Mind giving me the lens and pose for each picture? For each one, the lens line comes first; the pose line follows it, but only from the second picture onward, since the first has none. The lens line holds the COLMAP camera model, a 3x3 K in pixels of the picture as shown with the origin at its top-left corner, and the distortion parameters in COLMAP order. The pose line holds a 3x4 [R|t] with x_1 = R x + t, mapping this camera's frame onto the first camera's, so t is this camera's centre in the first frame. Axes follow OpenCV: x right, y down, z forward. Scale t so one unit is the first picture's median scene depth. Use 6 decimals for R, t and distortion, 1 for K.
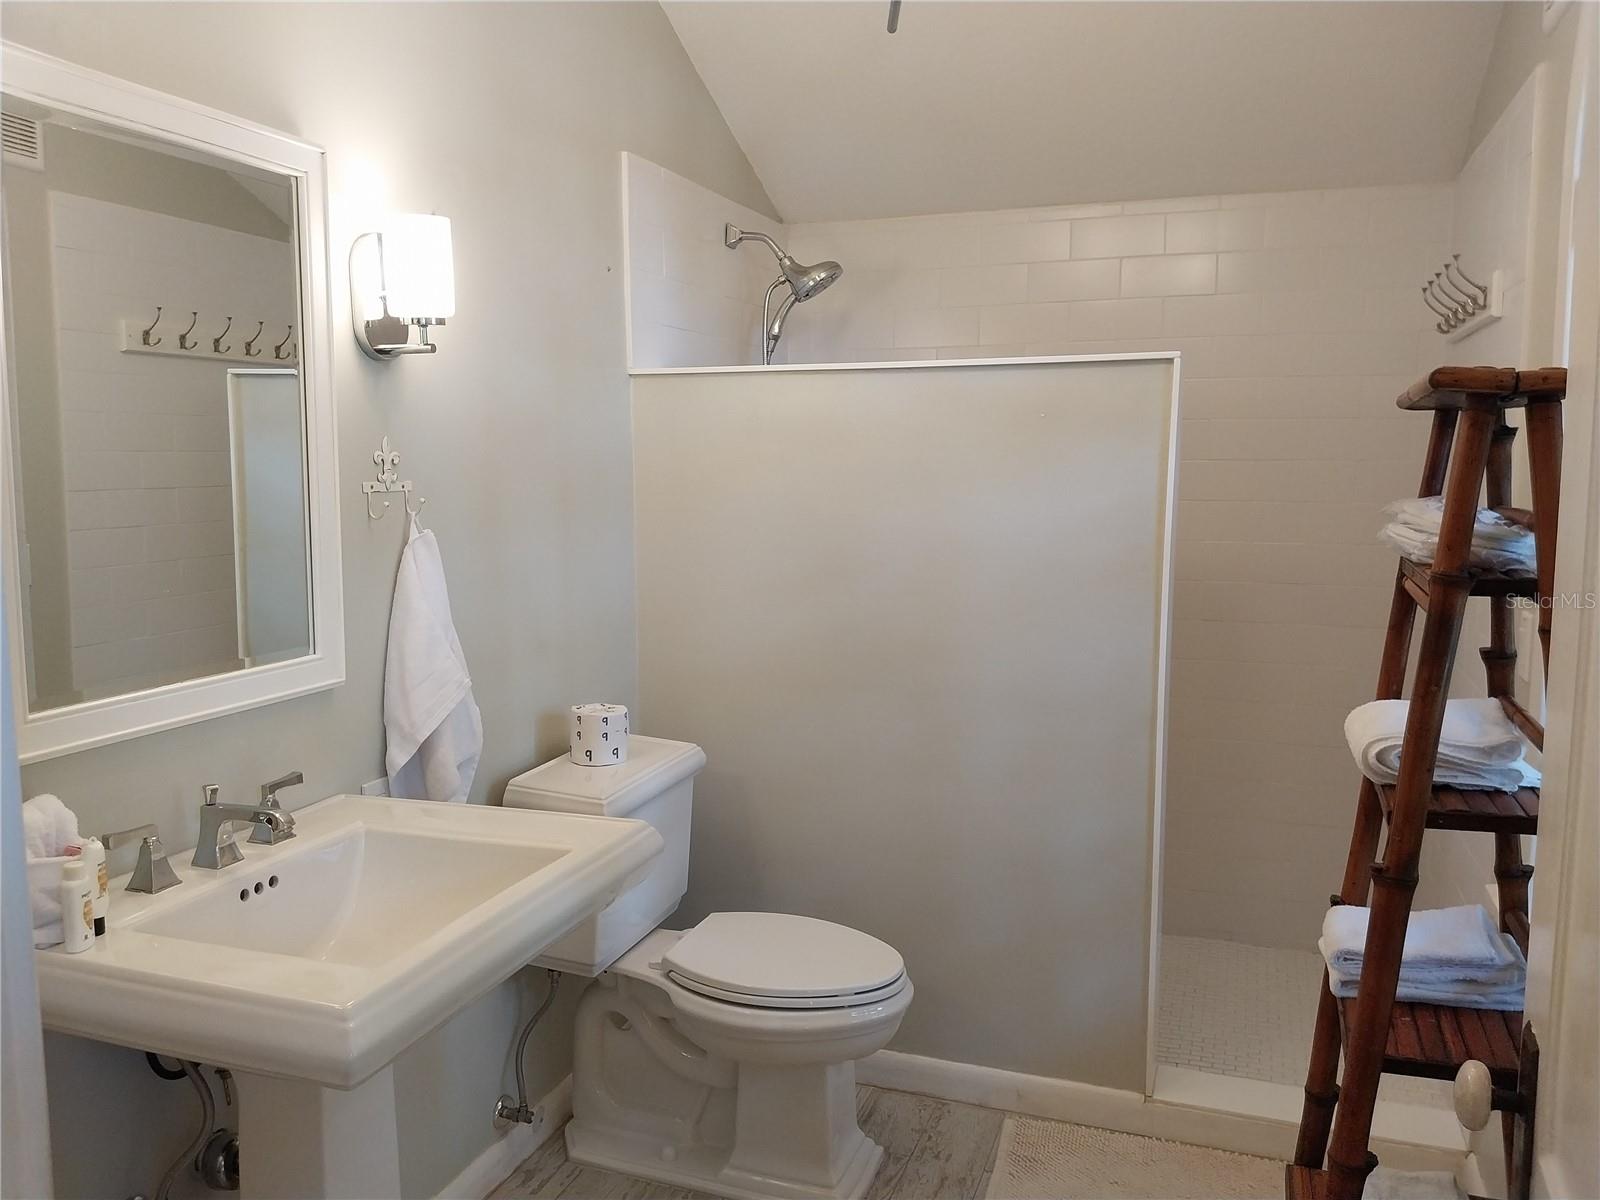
lens RADIAL K [[1238.2, 0, 800.0], [0, 1238.2, 600.0], [0, 0, 1]] dist [0.063964, -0.093427]
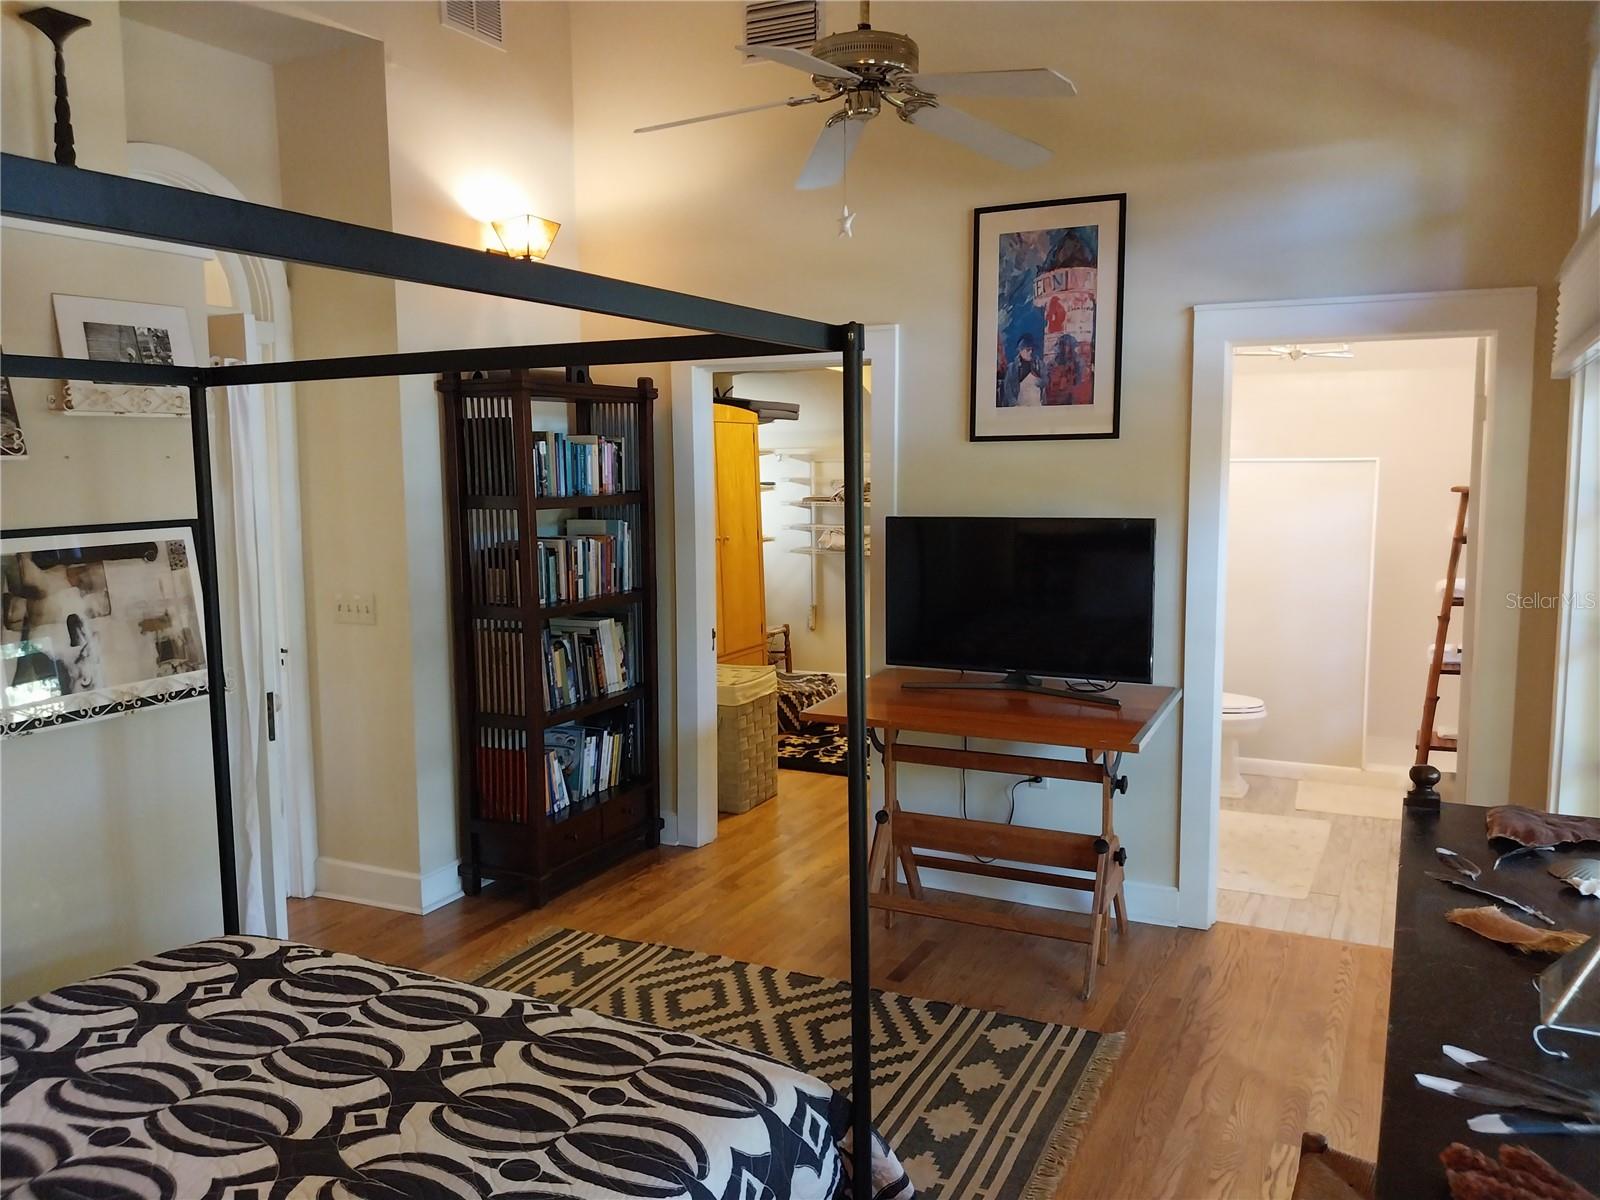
lens RADIAL K [[1238.2, 0, 800.0], [0, 1238.2, 600.0], [0, 0, 1]] dist [0.063964, -0.093427]
pose [[0.990561, 0.002535, -0.137051, -0.458354], [-0.001618, 0.999976, 0.006797, 0.060165], [0.137065, -0.006511, 0.990541, -1.504405]]
